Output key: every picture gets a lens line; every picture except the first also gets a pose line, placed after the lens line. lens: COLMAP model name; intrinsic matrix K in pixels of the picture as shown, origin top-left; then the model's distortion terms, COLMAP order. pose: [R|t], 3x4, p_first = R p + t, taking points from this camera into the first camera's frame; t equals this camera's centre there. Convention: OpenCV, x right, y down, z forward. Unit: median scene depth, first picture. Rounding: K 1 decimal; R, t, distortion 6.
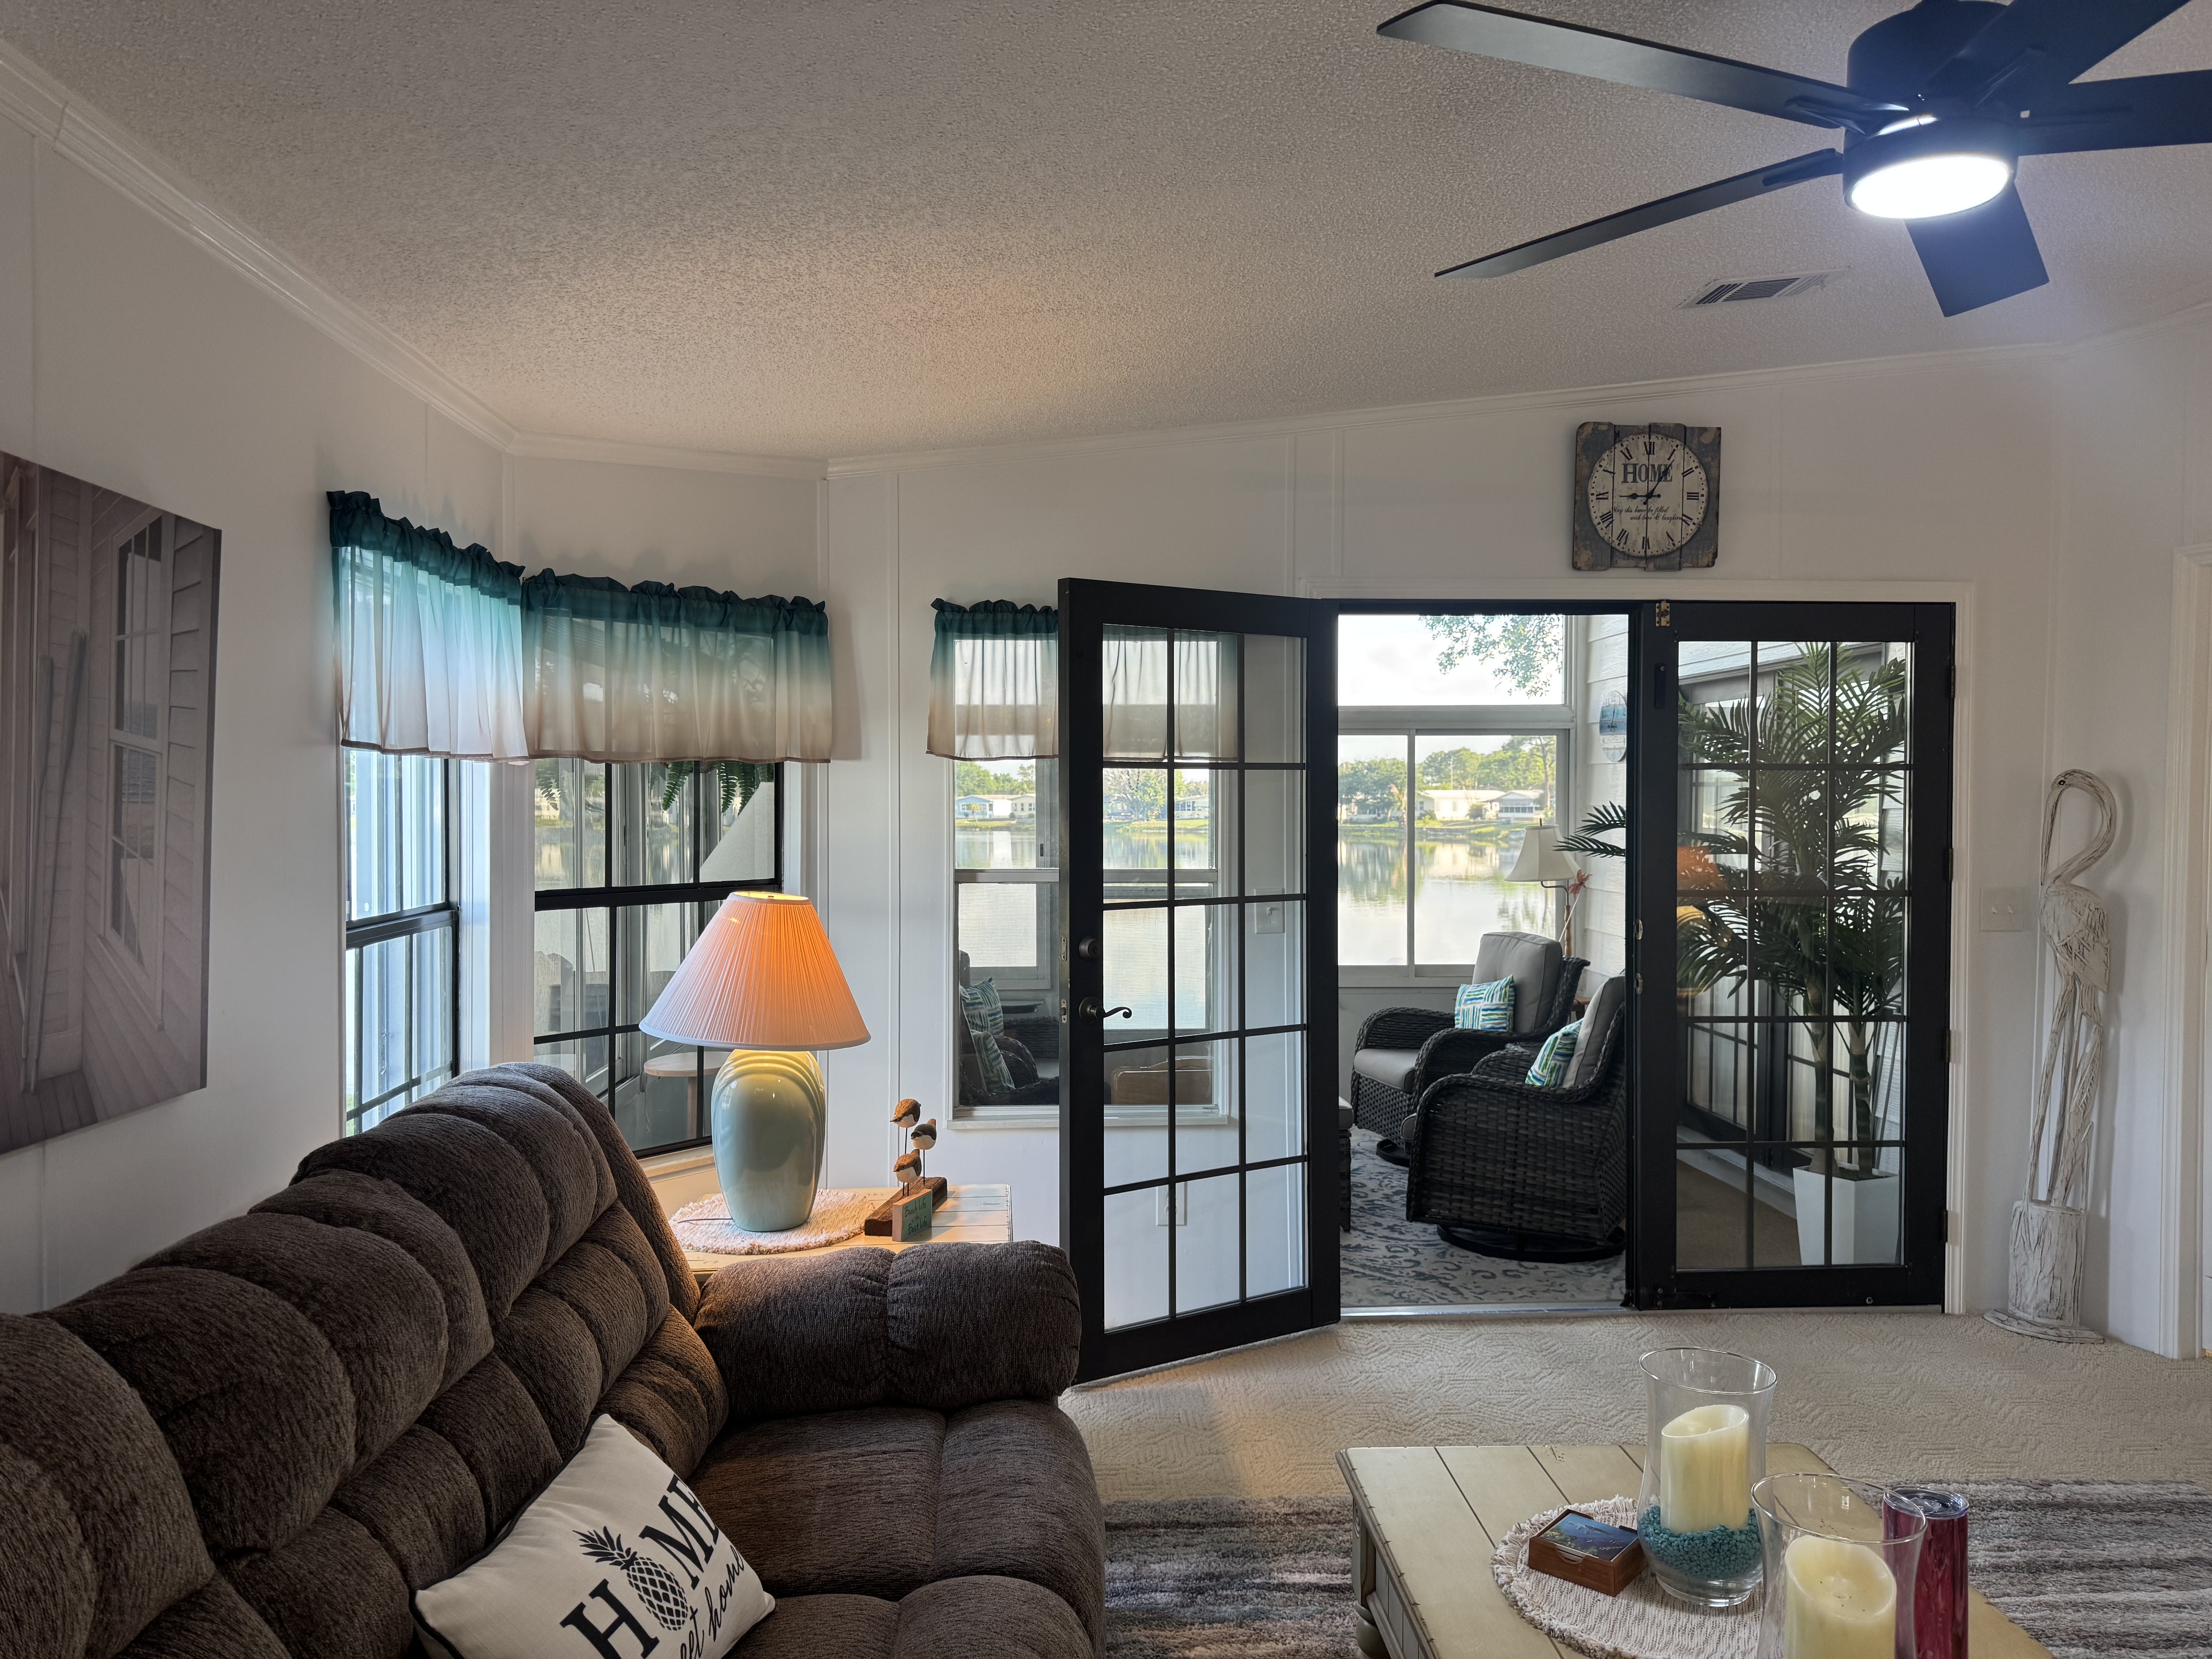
lens RADIAL K [[1568.2, 0, 1140.7], [0, 1568.2, 840.7], [0, 0, 1]] dist [0.051815, -0.059119]
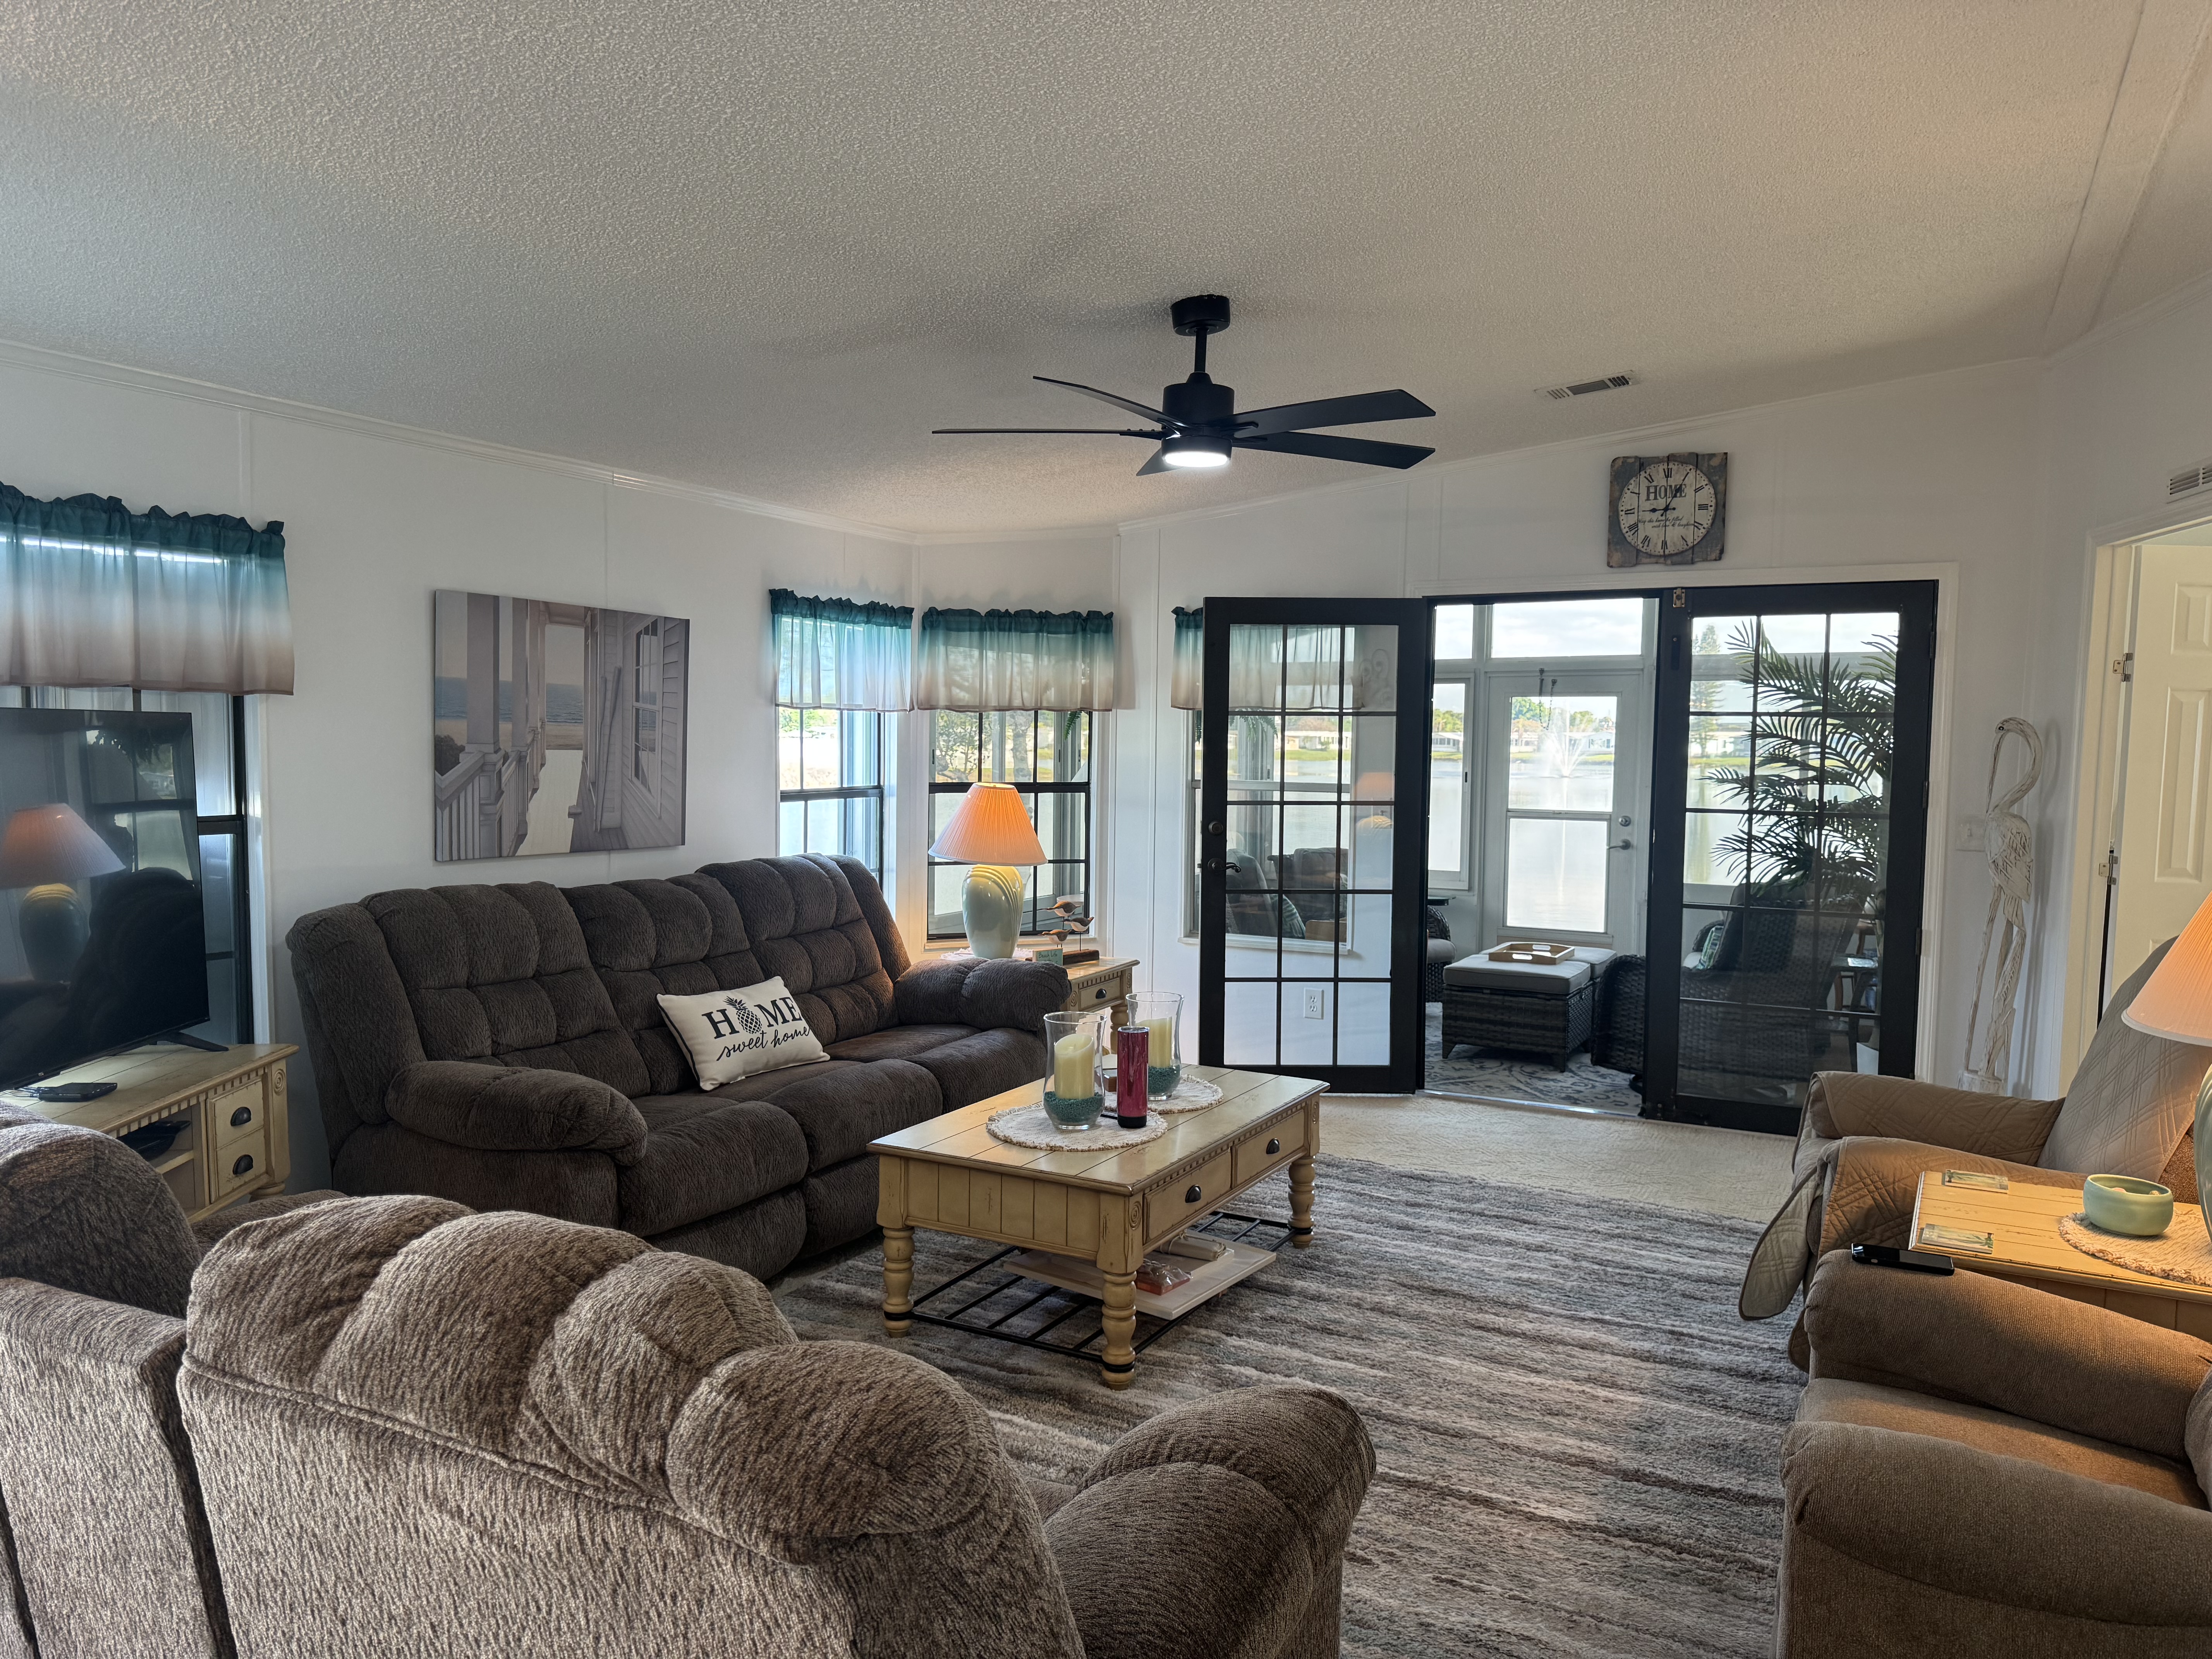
lens RADIAL K [[1568.2, 0, 1150.4], [0, 1568.2, 863.3], [0, 0, 1]] dist [0.051815, -0.059119]
pose [[0.862108, 0.050519, -0.504200, 0.633072], [-0.023587, 0.997940, 0.059659, 0.009527], [0.506175, -0.039540, 0.861524, -0.374641]]
